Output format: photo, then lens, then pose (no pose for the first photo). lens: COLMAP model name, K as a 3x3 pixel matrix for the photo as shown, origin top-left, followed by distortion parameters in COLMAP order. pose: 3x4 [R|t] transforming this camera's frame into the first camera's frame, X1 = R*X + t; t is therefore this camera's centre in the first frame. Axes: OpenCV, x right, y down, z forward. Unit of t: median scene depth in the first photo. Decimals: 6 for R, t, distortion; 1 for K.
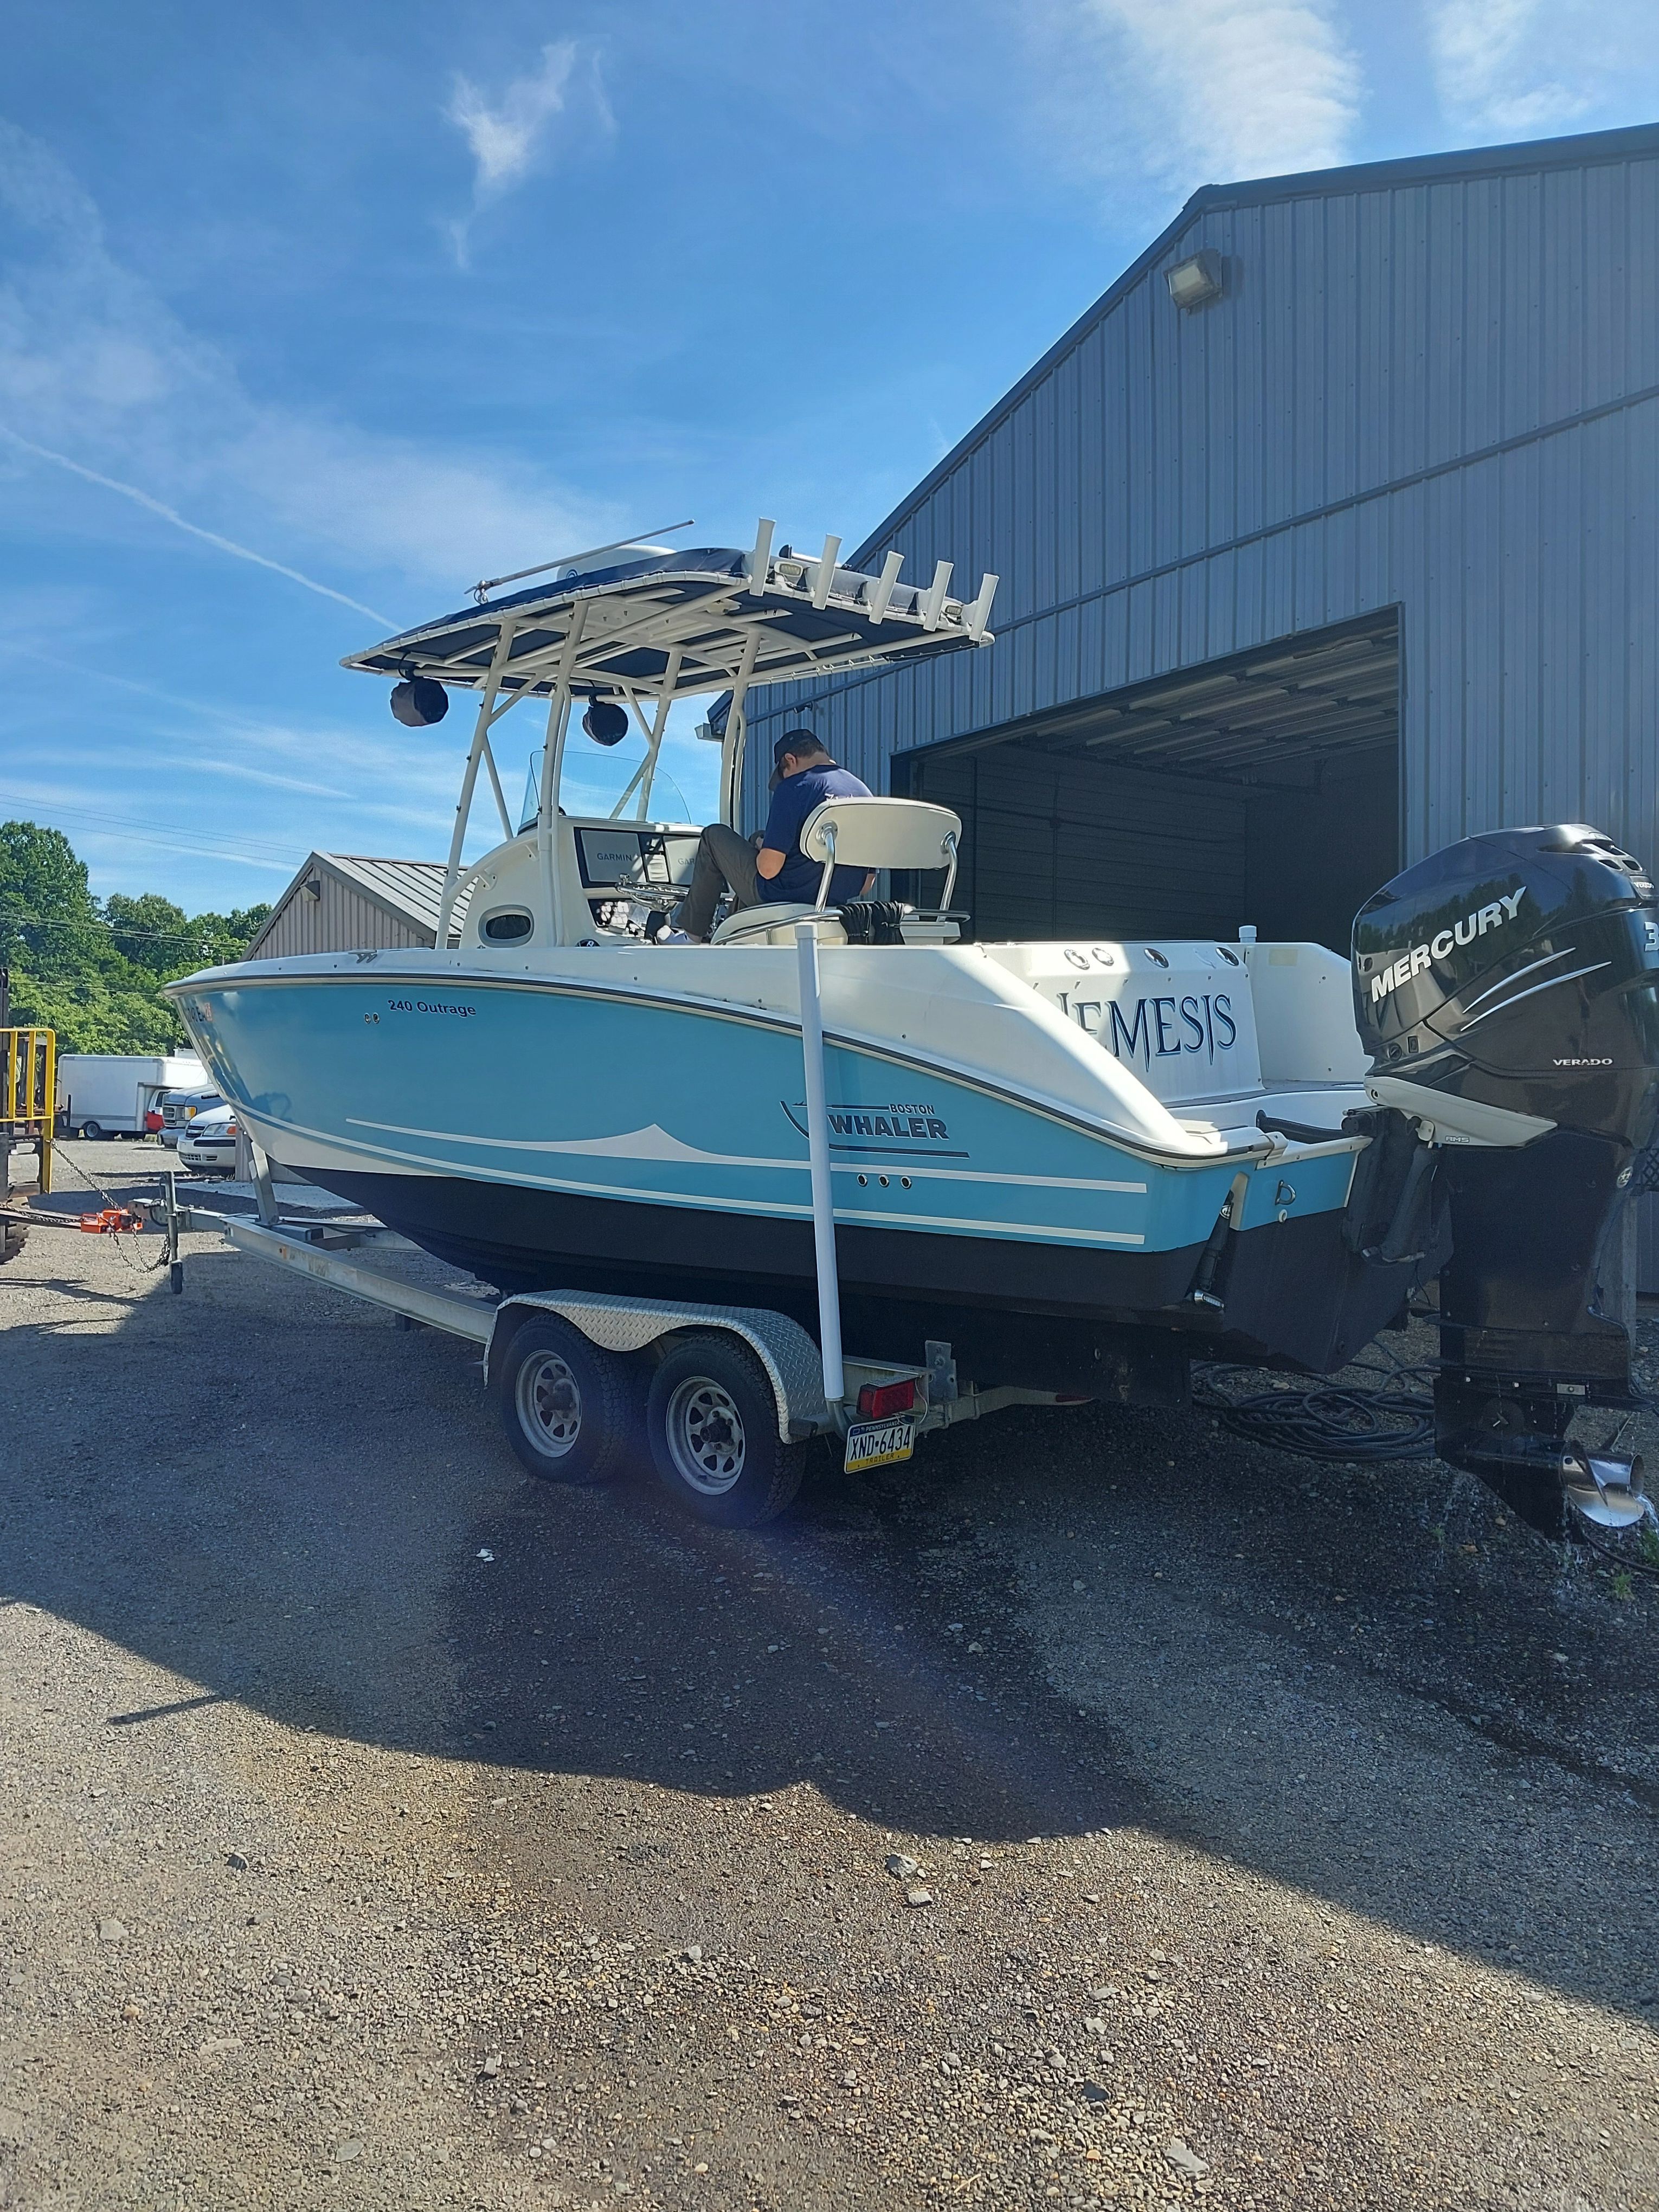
lens RADIAL K [[1752.5, 0, 831.1], [0, 1752.5, 1108.2], [0, 0, 1]] dist [-0.006529, -0.001074]
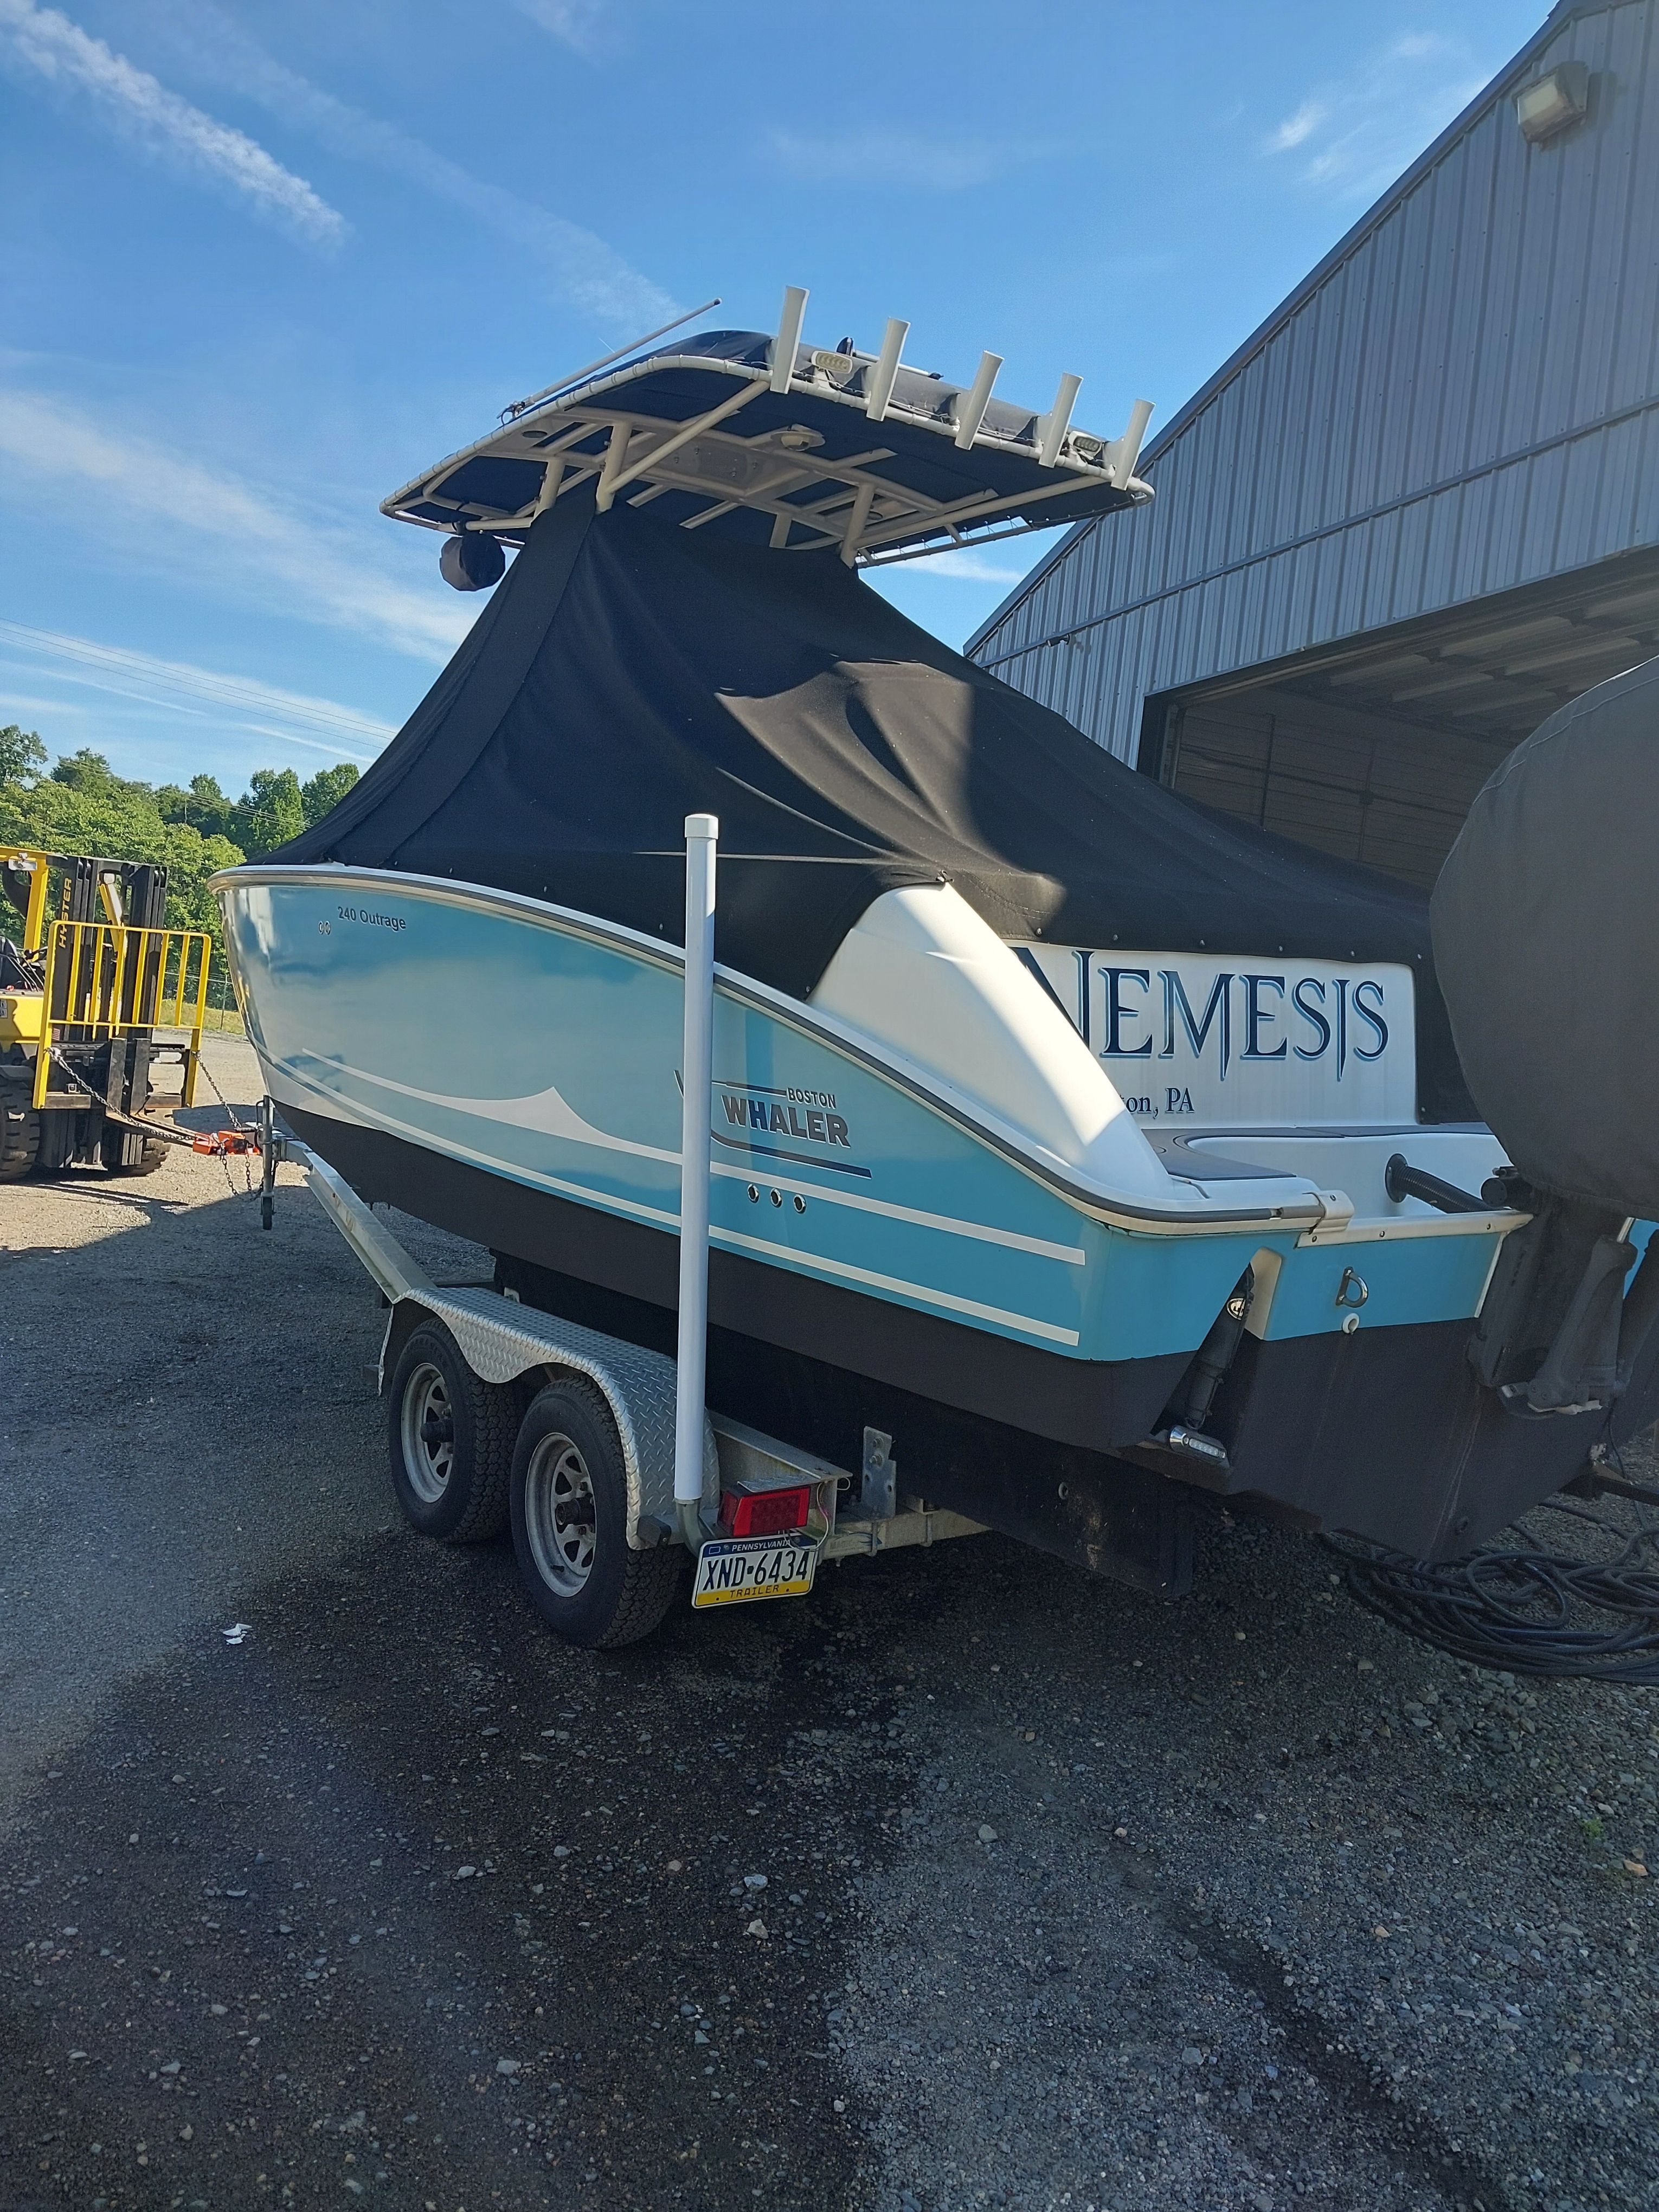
lens RADIAL K [[1752.5, 0, 848.2], [0, 1752.5, 1096.5], [0, 0, 1]] dist [-0.006529, -0.001074]
pose [[0.976006, 0.099354, -0.193755, 0.180085], [-0.098772, 0.995029, 0.012685, -0.009399], [0.194052, 0.006757, 0.980968, 0.315092]]
